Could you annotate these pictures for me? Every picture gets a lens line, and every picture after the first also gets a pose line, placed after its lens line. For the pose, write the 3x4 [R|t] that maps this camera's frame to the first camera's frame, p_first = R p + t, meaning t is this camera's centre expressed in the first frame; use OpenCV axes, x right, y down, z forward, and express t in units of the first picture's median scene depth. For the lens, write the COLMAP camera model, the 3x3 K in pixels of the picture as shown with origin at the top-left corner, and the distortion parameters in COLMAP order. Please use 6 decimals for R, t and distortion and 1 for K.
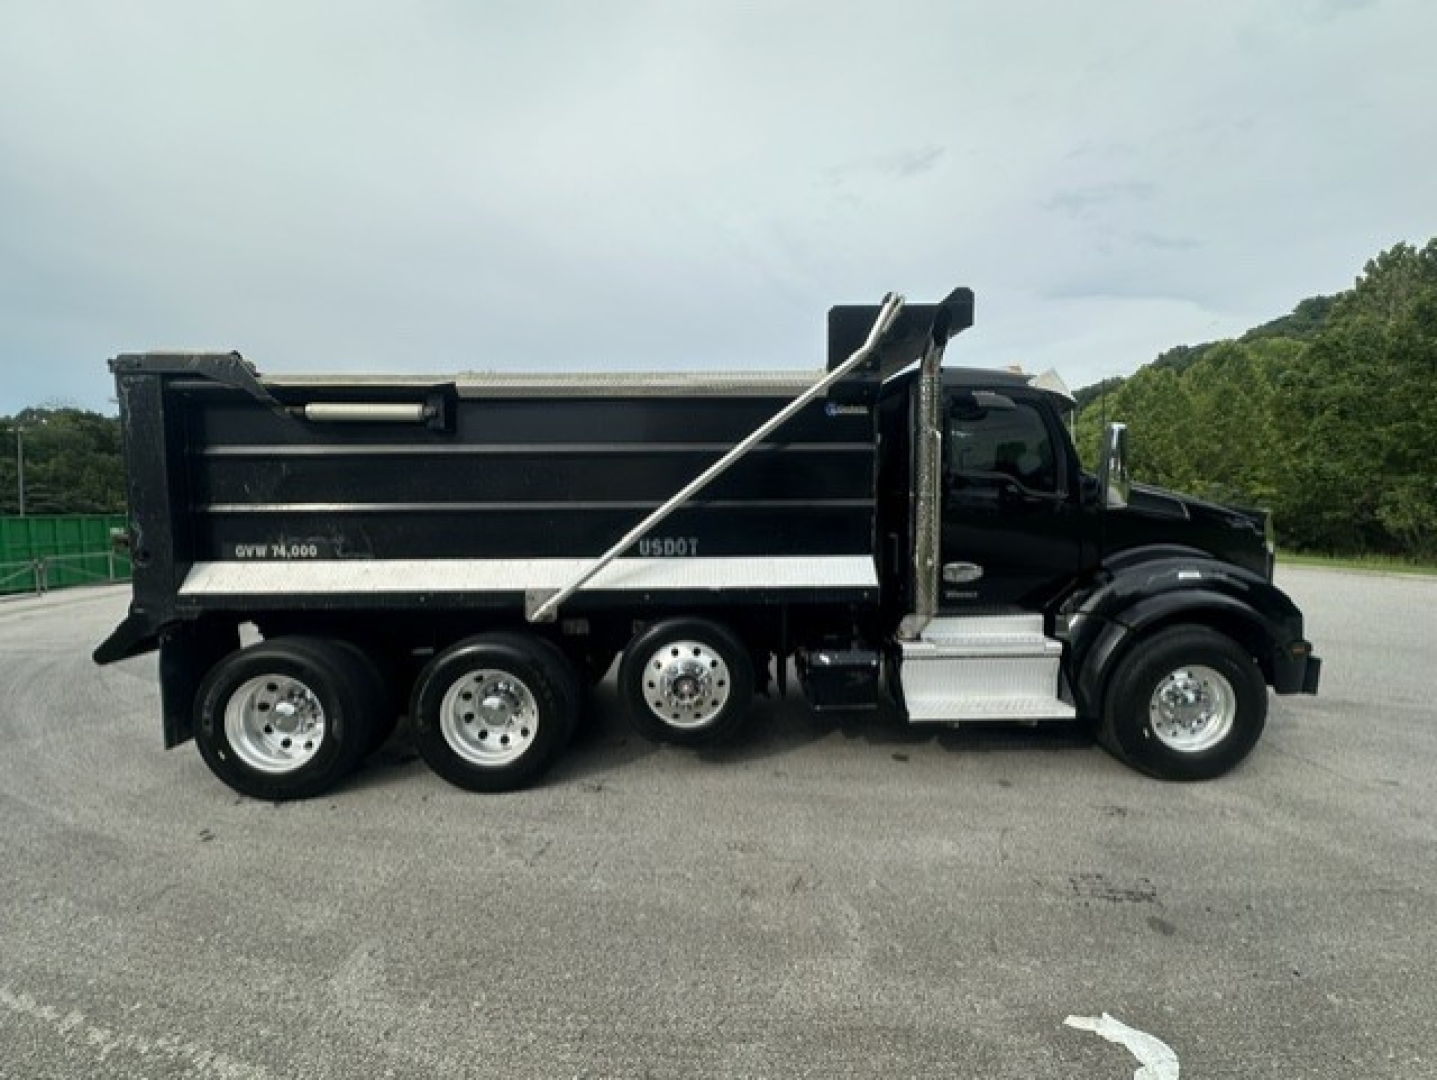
lens RADIAL K [[559.0, 0, 718.5], [0, 559.0, 540.0], [0, 0, 1]] dist [0.000106, 0.000318]
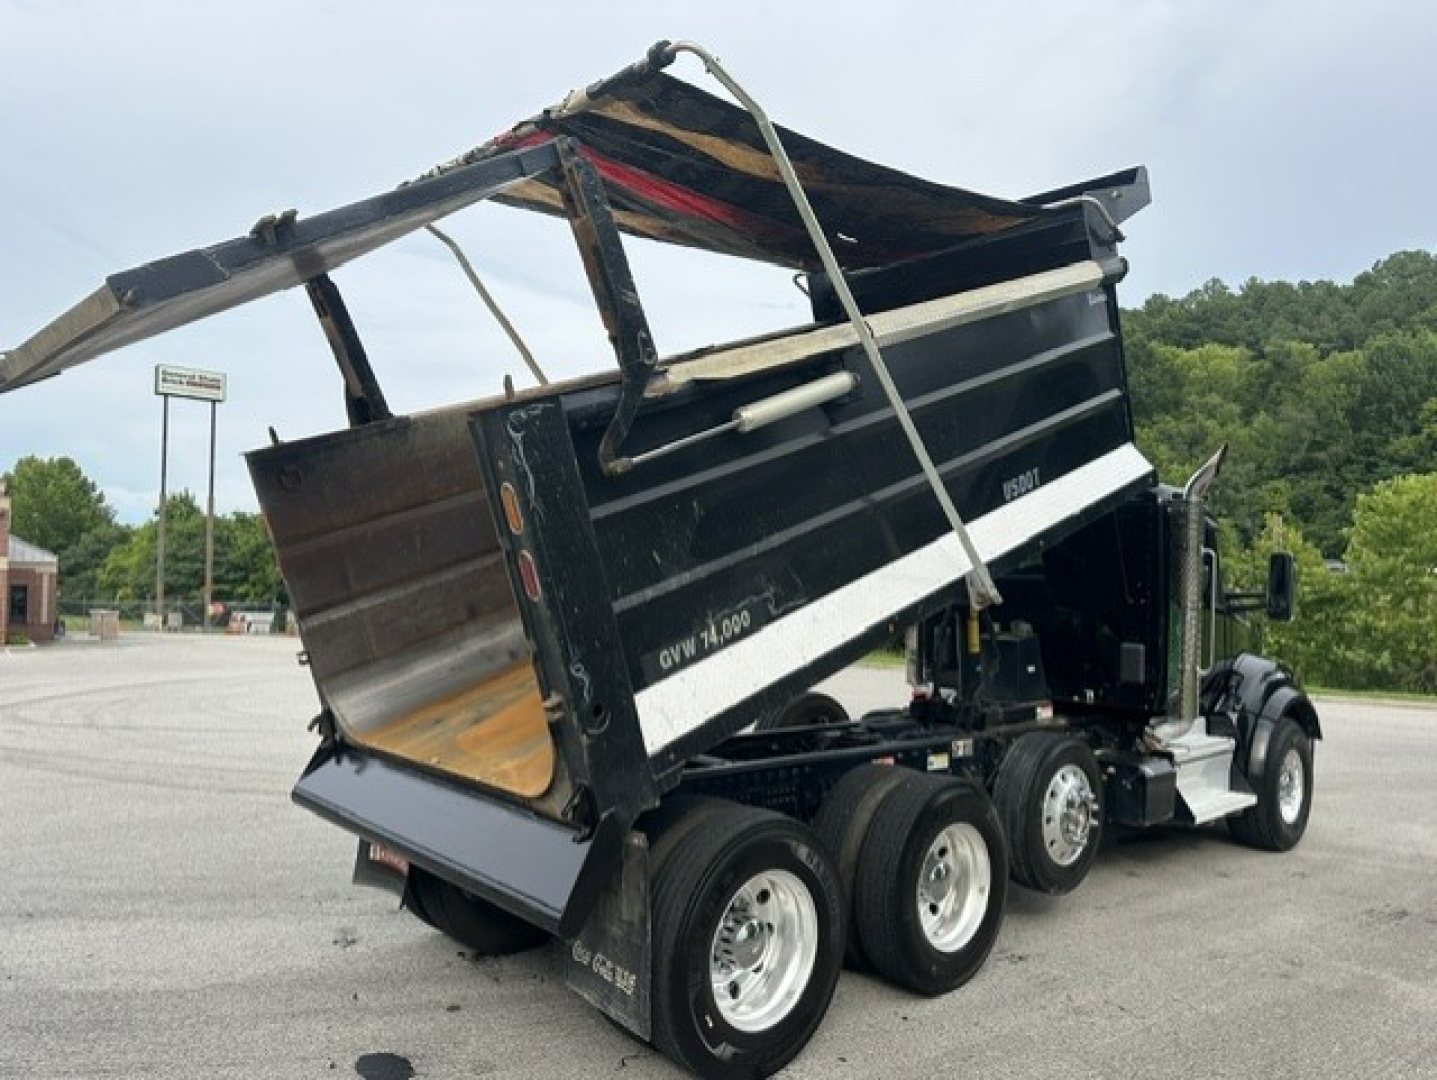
lens RADIAL K [[1031.5, 0, 703.2], [0, 1031.5, 536.3], [0, 0, 1]] dist [0.009223, -0.003705]
pose [[0.759821, 0.060384, 0.647322, -1.595397], [0.009698, 0.994514, -0.104155, -0.016657], [-0.650060, 0.085417, 0.755067, 0.103445]]
